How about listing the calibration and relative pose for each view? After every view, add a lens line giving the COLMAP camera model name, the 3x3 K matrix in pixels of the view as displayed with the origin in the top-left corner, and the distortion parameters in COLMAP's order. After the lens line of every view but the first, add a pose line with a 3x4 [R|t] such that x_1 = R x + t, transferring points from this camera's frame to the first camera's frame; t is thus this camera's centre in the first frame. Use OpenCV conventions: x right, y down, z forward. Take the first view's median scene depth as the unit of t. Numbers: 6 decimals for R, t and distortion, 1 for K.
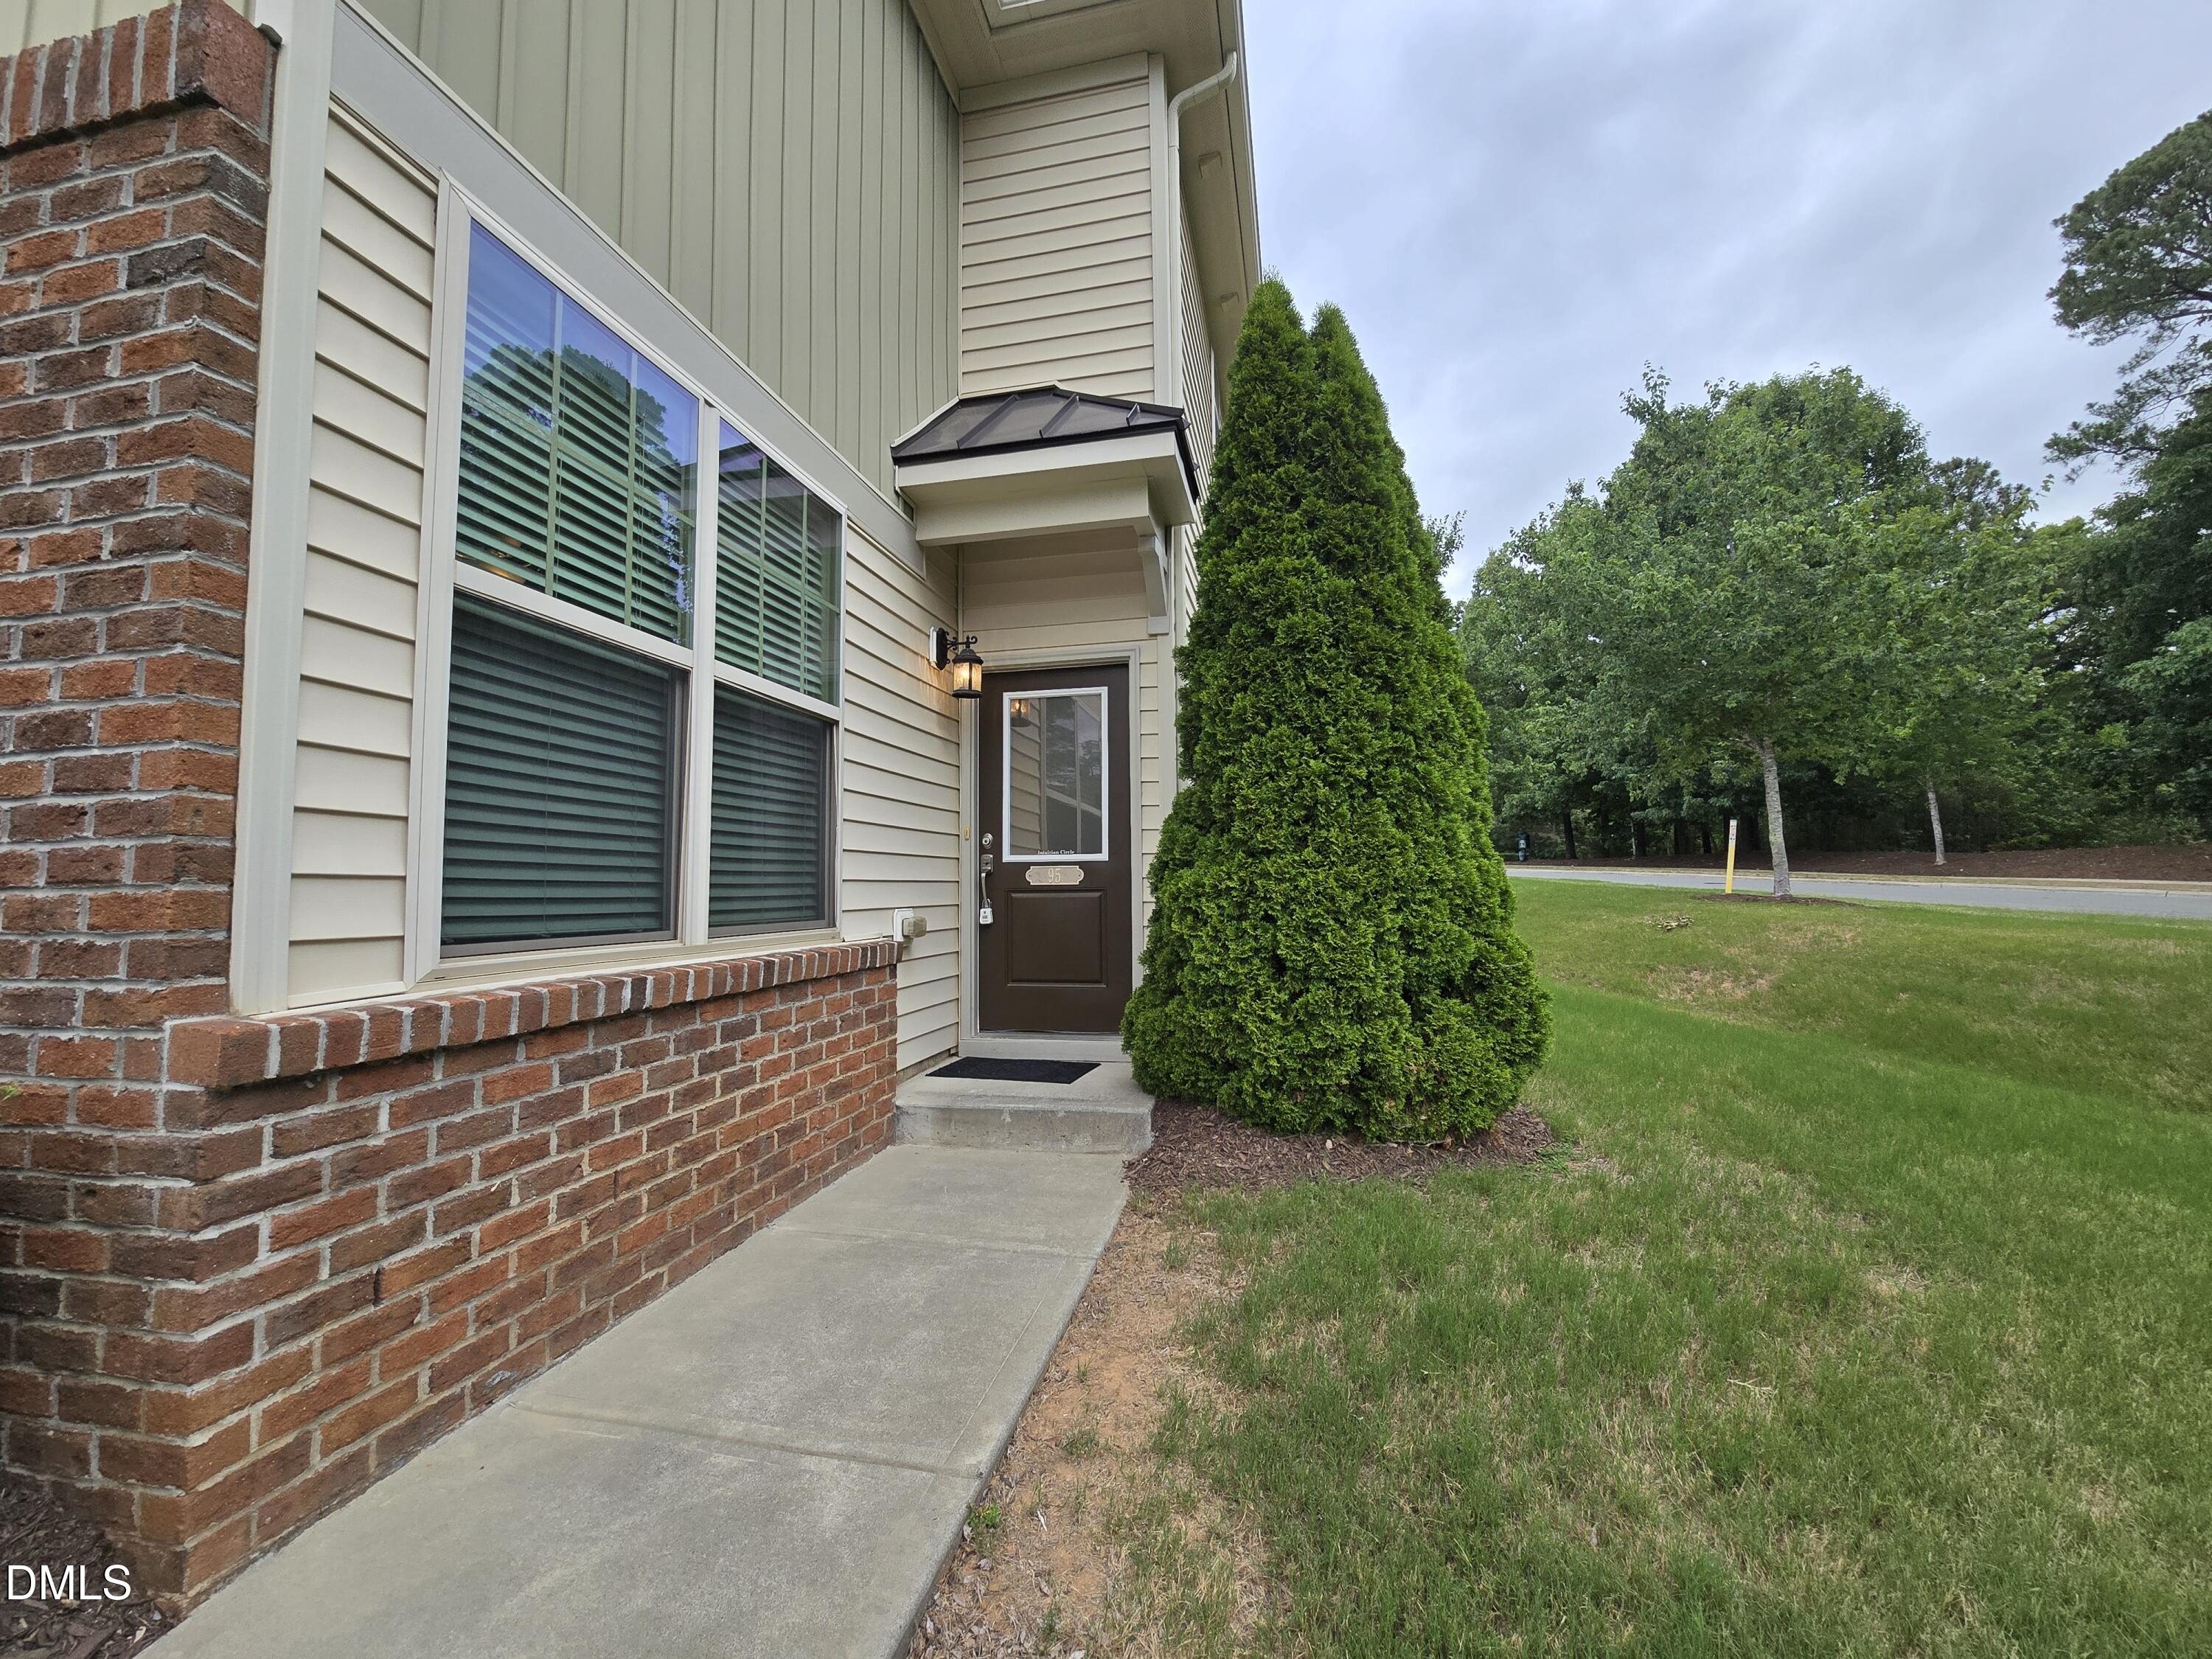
lens RADIAL K [[925.7, 0, 1106.0], [0, 925.7, 829.5], [0, 0, 1]] dist [-0.002378, 0.000101]
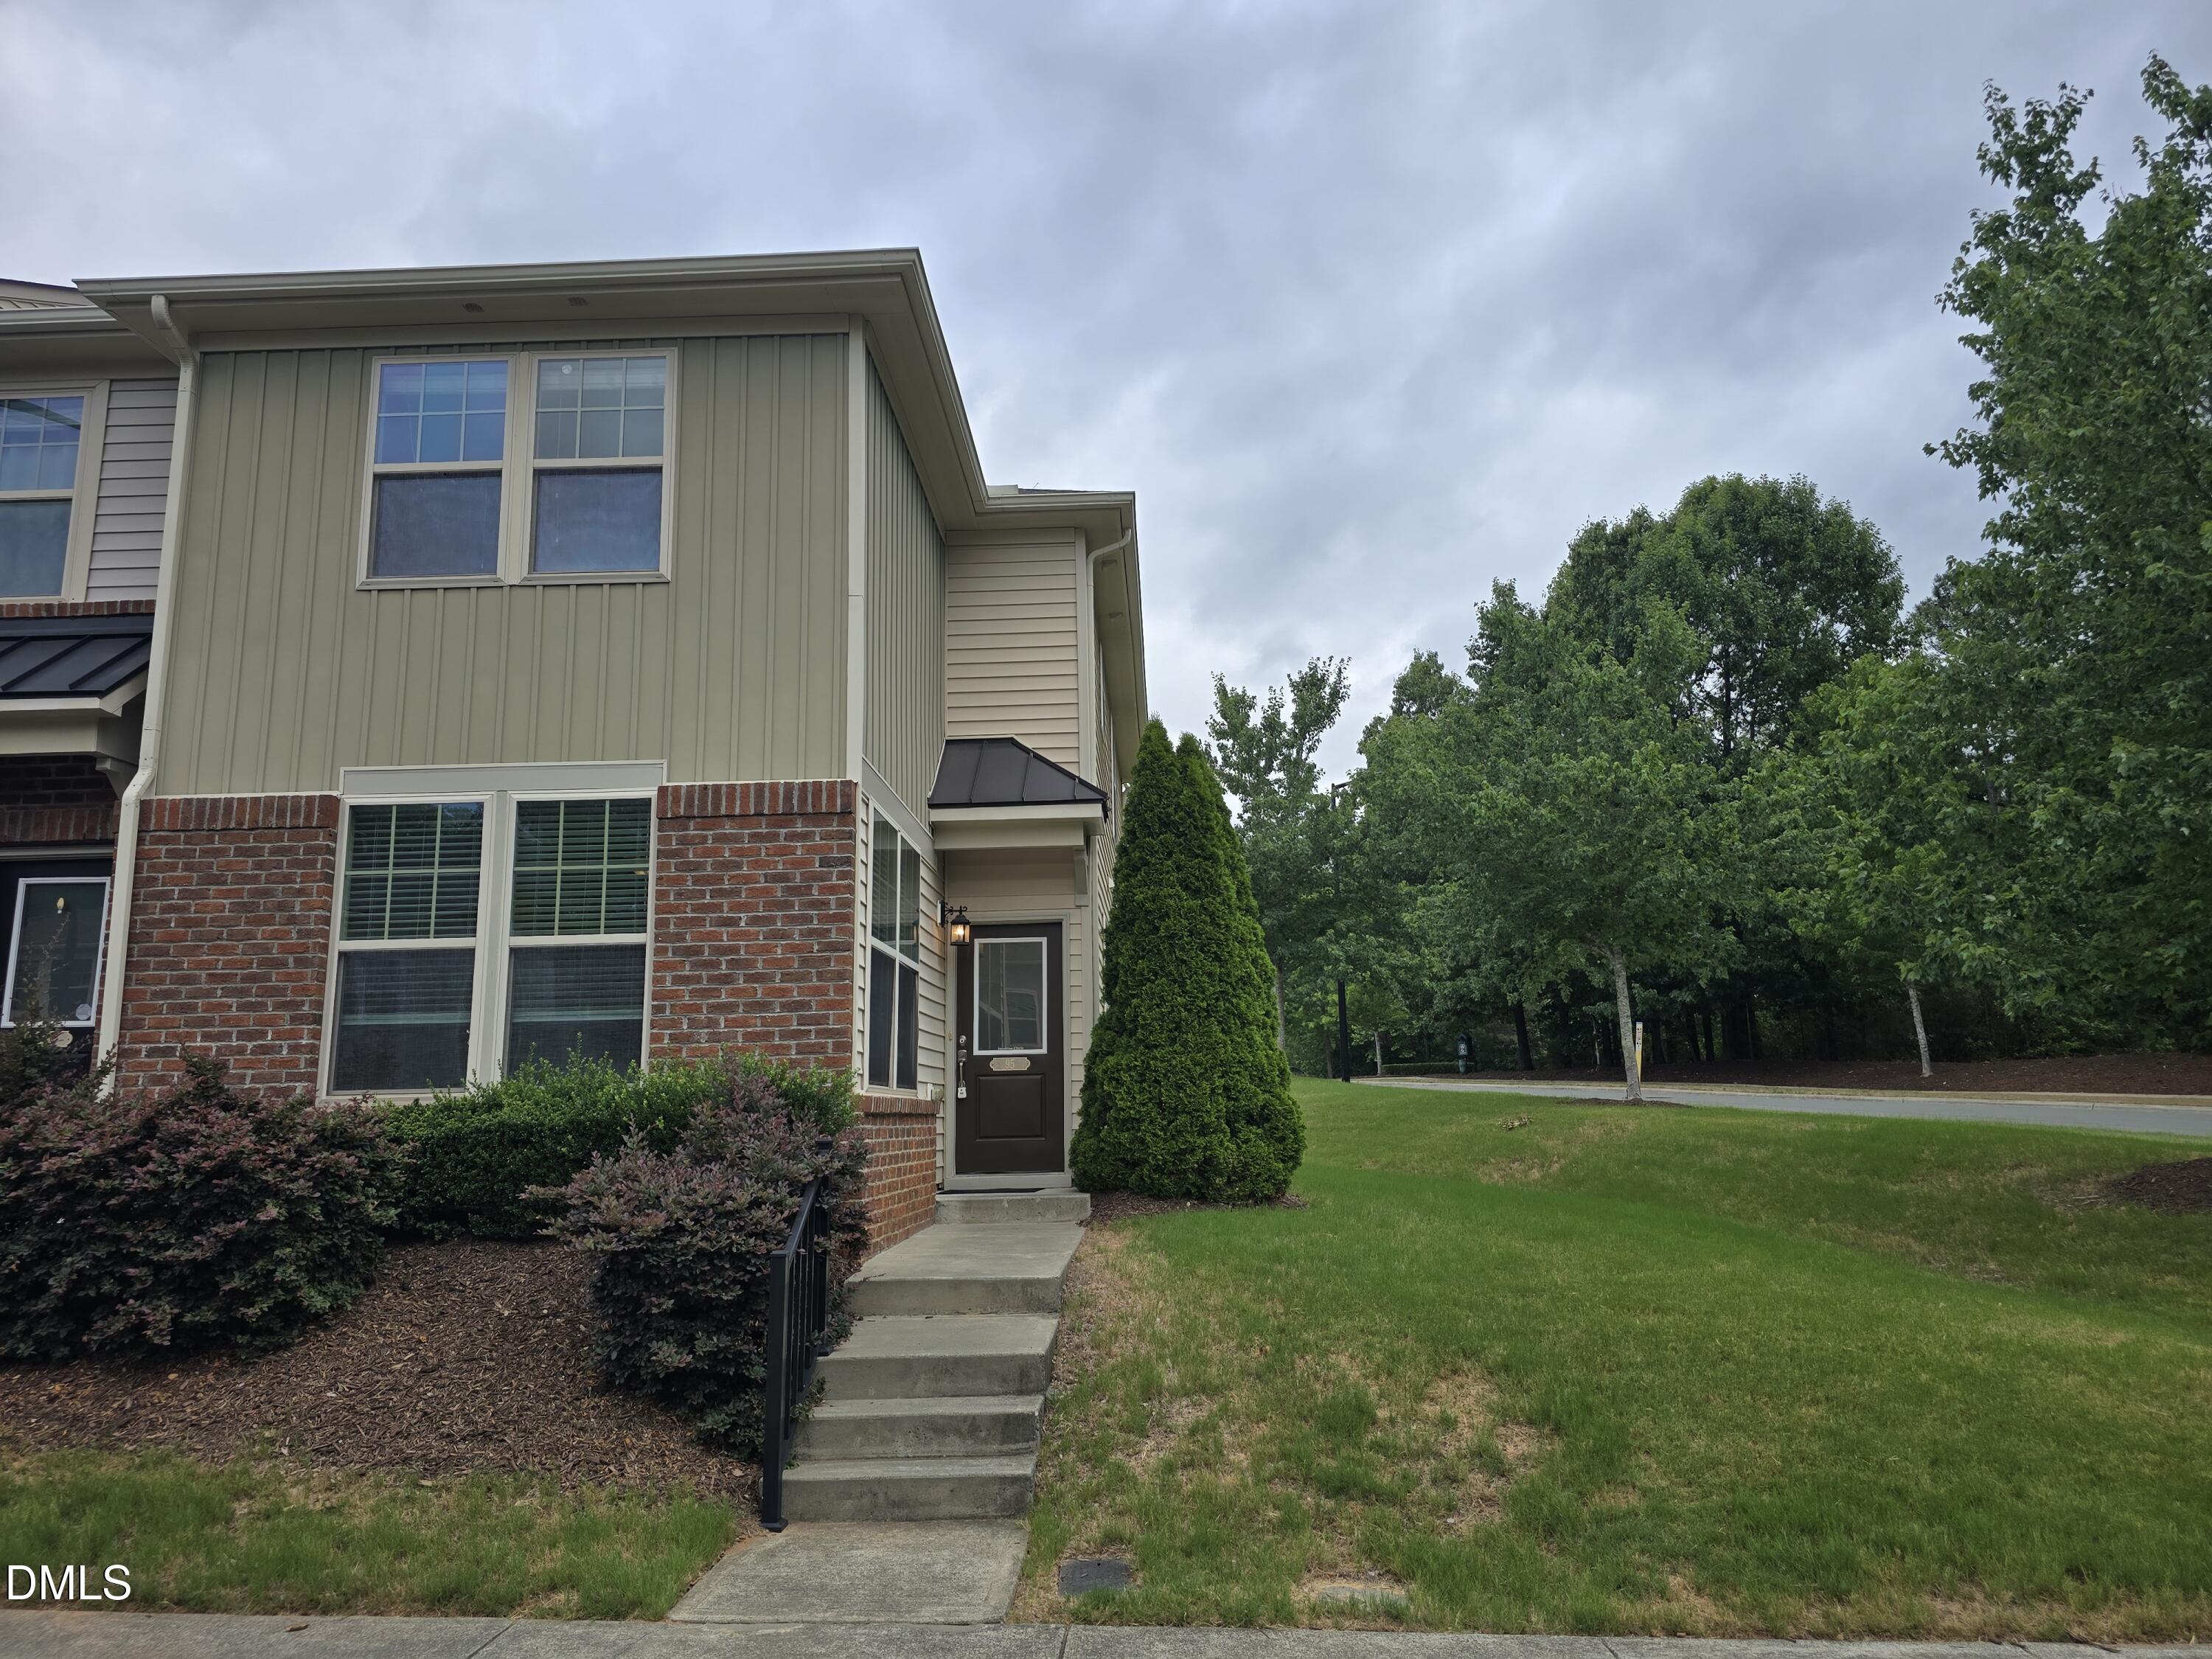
lens RADIAL K [[1522.1, 0, 1106.0], [0, 1522.1, 829.5], [0, 0, 1]] dist [0.119542, -0.150438]
pose [[0.985836, 0.024484, 0.165913, -0.423284], [-0.003319, 0.991940, -0.126666, -0.018376], [-0.167677, 0.124321, 0.977972, -1.945983]]
